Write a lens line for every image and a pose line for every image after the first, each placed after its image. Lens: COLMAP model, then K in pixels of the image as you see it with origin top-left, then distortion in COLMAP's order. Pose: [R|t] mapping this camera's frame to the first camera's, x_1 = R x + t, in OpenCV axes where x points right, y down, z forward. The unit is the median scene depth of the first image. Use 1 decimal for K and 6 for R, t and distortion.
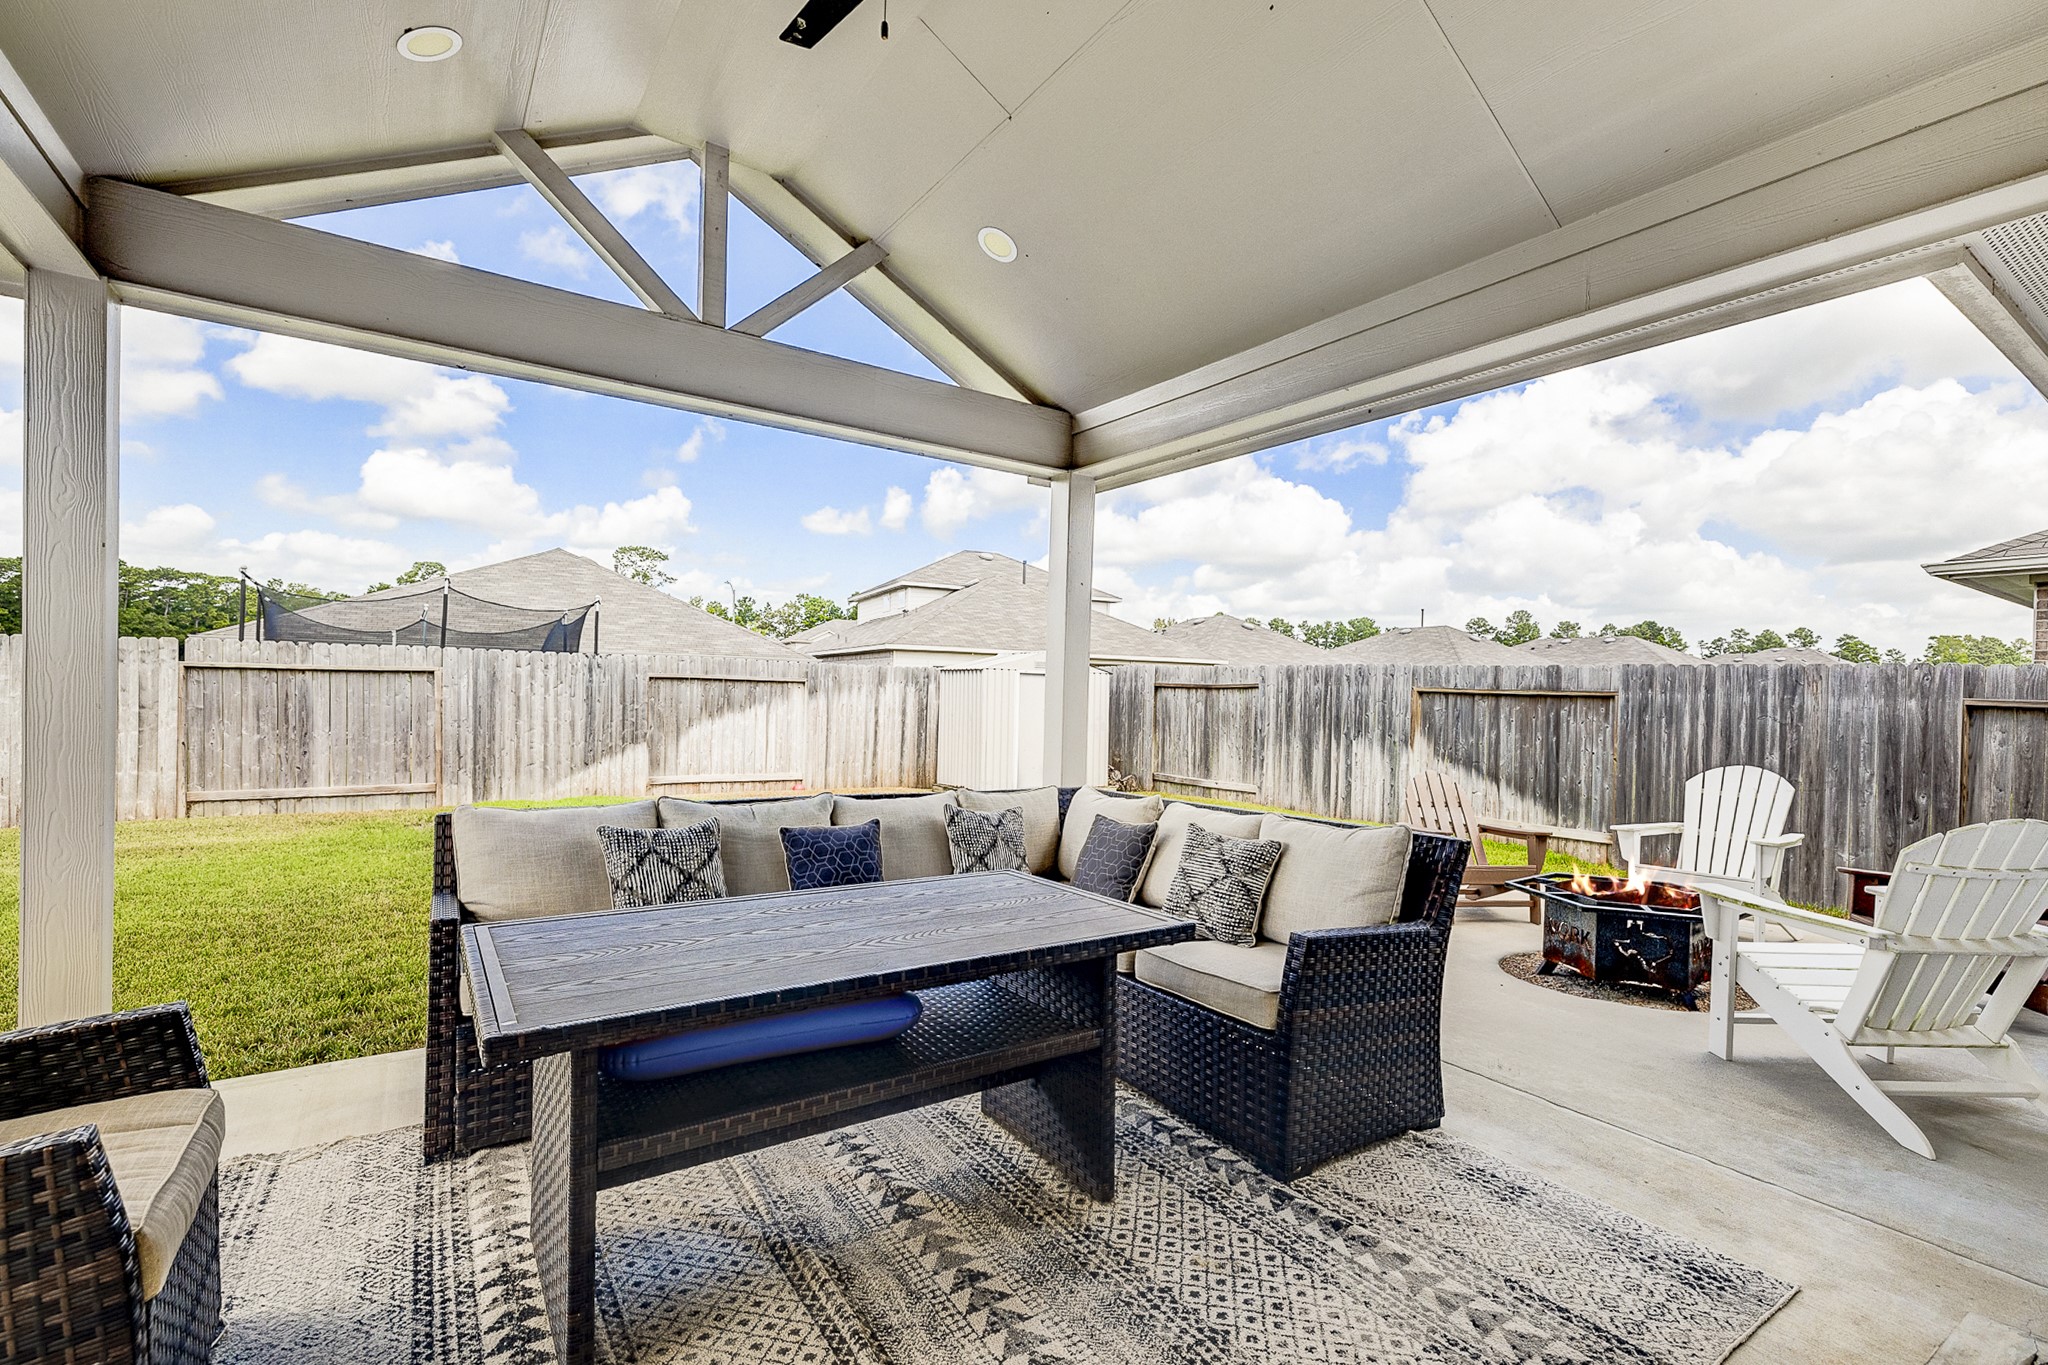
lens RADIAL K [[912.0, 0, 1053.2], [0, 912.0, 759.9], [0, 0, 1]] dist [-0.000887, -0.000223]
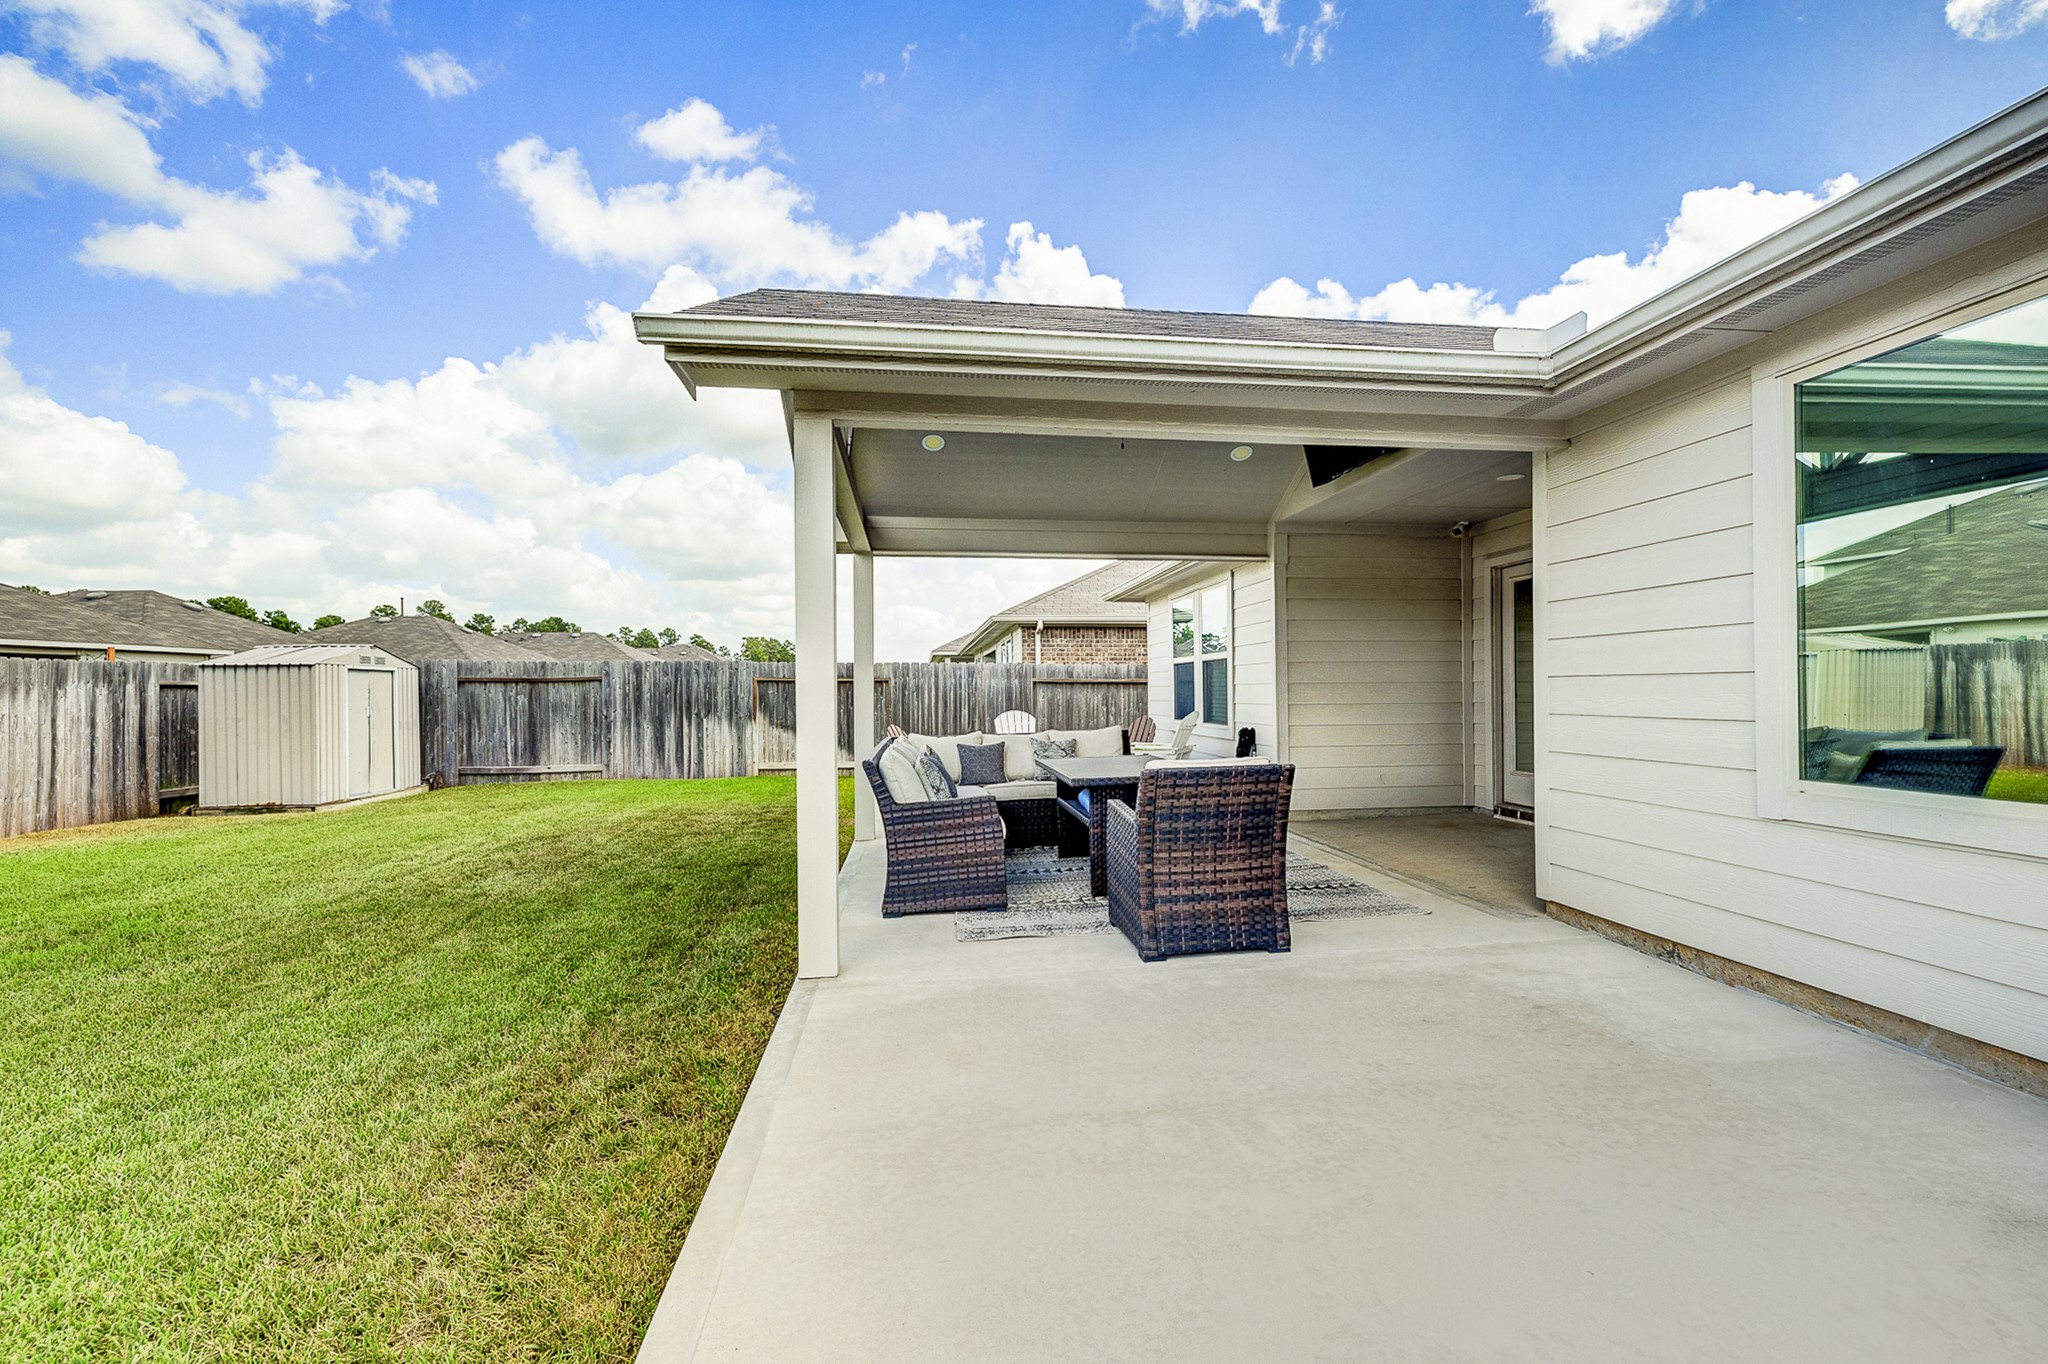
lens RADIAL K [[873.5, 0, 1031.0], [0, 873.5, 684.1], [0, 0, 1]] dist [0.002285, 0.000501]
pose [[0.456099, -0.021478, 0.889670, -0.542850], [0.084683, 0.996220, -0.019363, -0.006236], [-0.885891, 0.084172, 0.456194, 0.001581]]
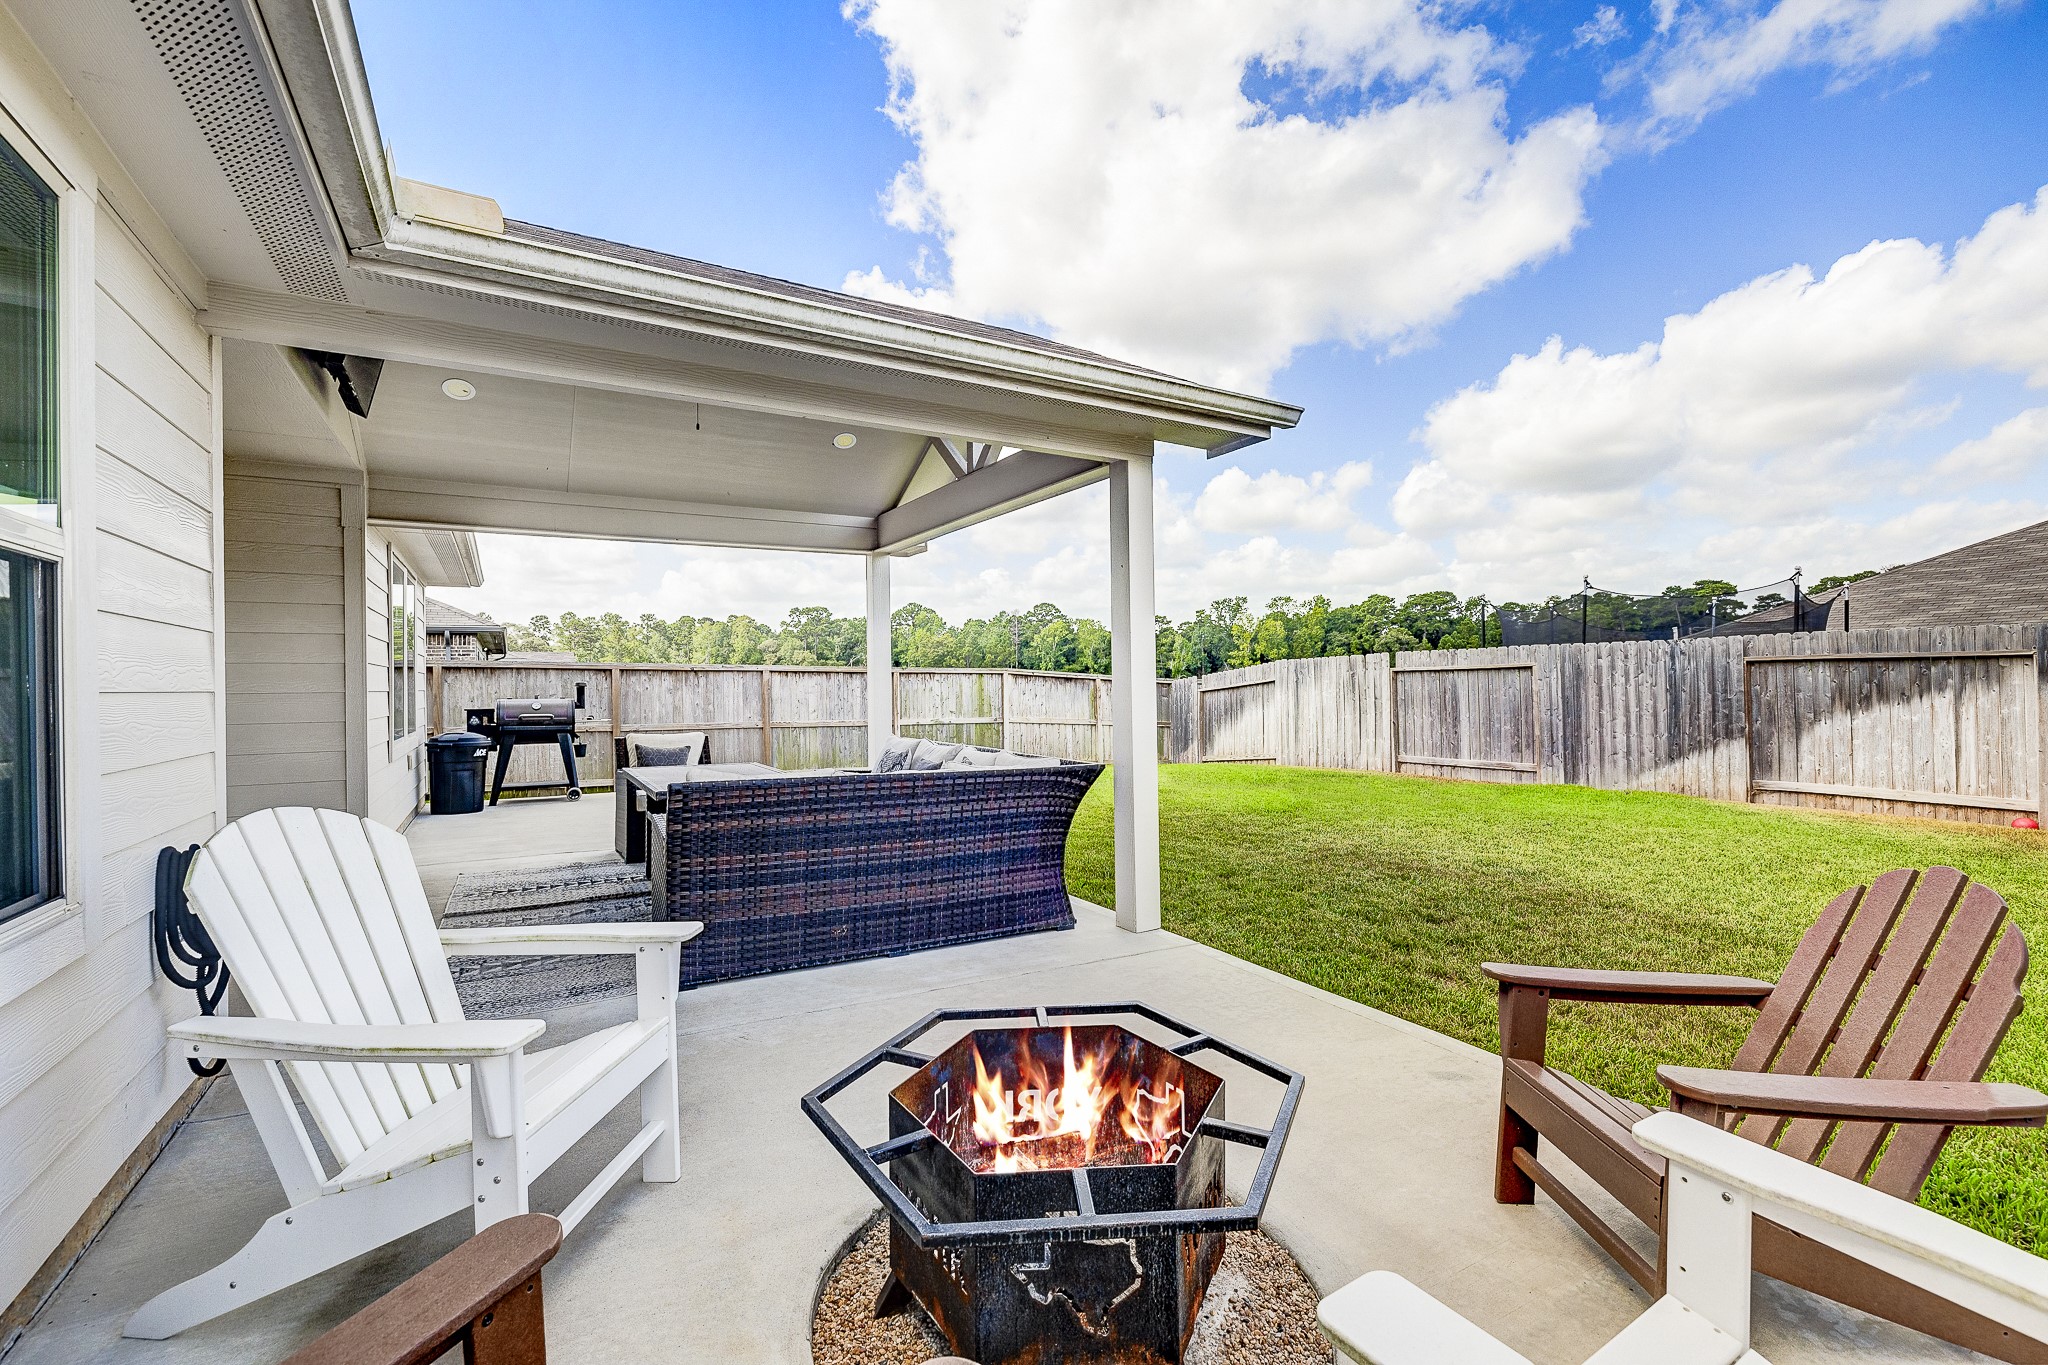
lens RADIAL K [[873.5, 0, 1022.7], [0, 873.5, 682.3], [0, 0, 1]] dist [0.002285, 0.000501]
pose [[-0.069721, -0.025099, -0.997251, 0.447877], [-0.060652, 0.997941, -0.020876, -0.014594], [0.995721, 0.059030, -0.071100, 0.420124]]
